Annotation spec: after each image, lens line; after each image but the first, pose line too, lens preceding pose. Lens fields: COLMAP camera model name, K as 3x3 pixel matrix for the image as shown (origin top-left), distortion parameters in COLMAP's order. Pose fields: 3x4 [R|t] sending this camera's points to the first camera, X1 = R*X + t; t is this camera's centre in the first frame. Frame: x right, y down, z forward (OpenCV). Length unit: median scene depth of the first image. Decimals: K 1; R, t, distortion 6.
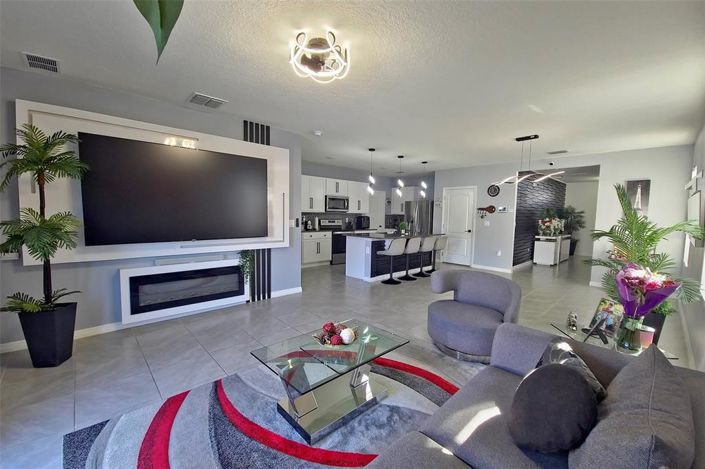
lens RADIAL K [[287.8, 0, 352.5], [0, 287.8, 234.5], [0, 0, 1]] dist [0.000706, 0.000013]
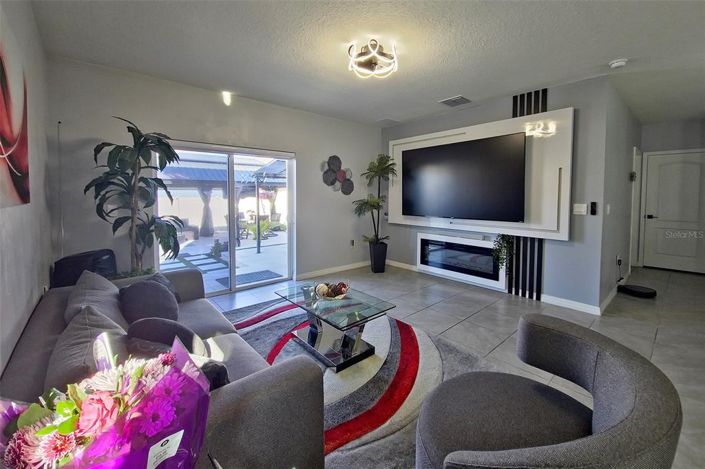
lens RADIAL K [[282.3, 0, 353.8], [0, 282.3, 201.9], [0, 0, 1]] dist [0.000302, 0.000015]
pose [[-0.020046, 0.008182, -0.999766, 0.542796], [-0.072904, 0.997293, 0.009624, -0.024386], [0.997137, 0.073080, -0.019395, 0.512613]]
